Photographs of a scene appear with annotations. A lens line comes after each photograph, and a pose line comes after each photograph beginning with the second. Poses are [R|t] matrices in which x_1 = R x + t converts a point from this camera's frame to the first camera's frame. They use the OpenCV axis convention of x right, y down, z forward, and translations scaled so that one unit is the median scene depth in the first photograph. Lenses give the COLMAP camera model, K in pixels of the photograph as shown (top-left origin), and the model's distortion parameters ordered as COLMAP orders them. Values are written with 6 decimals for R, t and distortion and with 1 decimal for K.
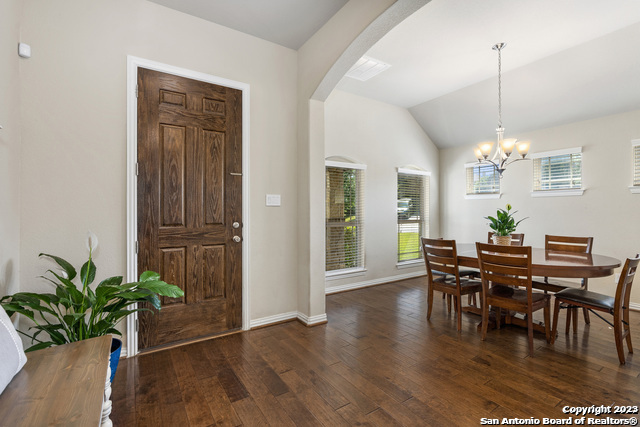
lens RADIAL K [[290.3, 0, 319.5], [0, 290.3, 212.9], [0, 0, 1]] dist [-0.011677, 0.002801]
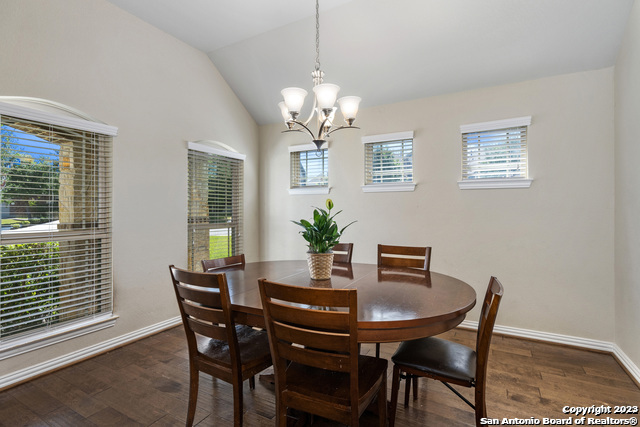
lens RADIAL K [[311.6, 0, 319.5], [0, 311.6, 214.3], [0, 0, 1]] dist [0.002768, 0.000315]
pose [[0.882956, -0.005347, 0.469425, 0.326336], [0.002025, 0.999969, 0.007580, -0.003812], [-0.469451, -0.005742, 0.882940, 0.429086]]
